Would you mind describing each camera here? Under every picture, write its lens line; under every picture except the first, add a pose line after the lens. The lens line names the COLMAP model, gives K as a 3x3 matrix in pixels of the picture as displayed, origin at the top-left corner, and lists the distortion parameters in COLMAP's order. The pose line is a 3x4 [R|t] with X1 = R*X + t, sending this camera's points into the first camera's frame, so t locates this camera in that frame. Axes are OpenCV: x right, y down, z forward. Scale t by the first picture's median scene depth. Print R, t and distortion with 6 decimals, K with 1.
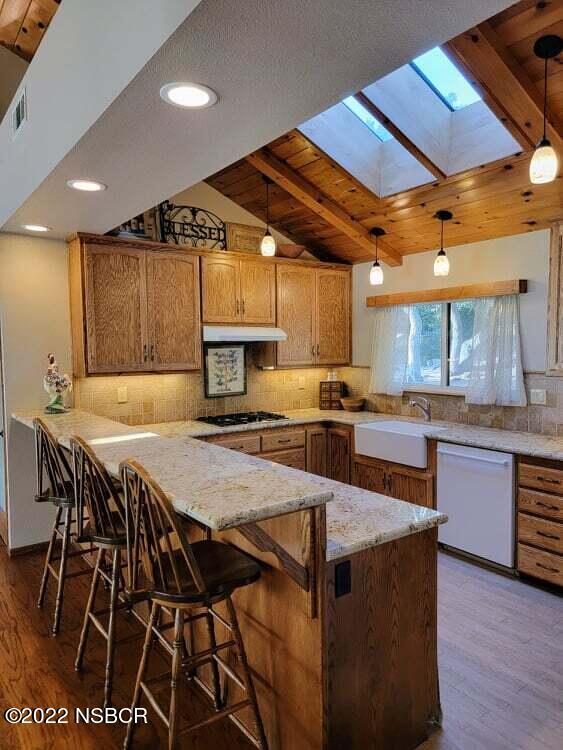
lens RADIAL K [[517.4, 0, 278.8], [0, 517.4, 372.7], [0, 0, 1]] dist [0.073473, -0.066409]
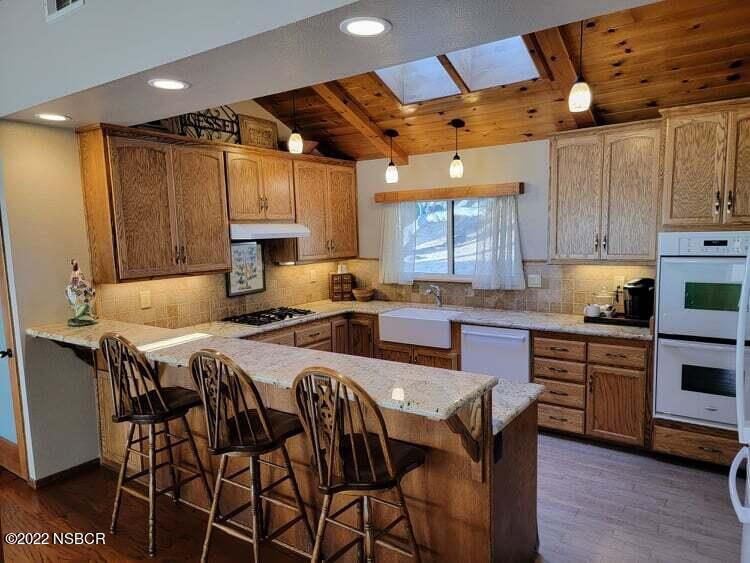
lens RADIAL K [[517.4, 0, 381.3], [0, 517.4, 282.2], [0, 0, 1]] dist [0.073473, -0.066409]
pose [[0.945956, -0.048863, 0.320592, -0.196669], [0.033485, 0.998016, 0.053310, -0.023987], [-0.322561, -0.039694, 0.945716, -0.016183]]
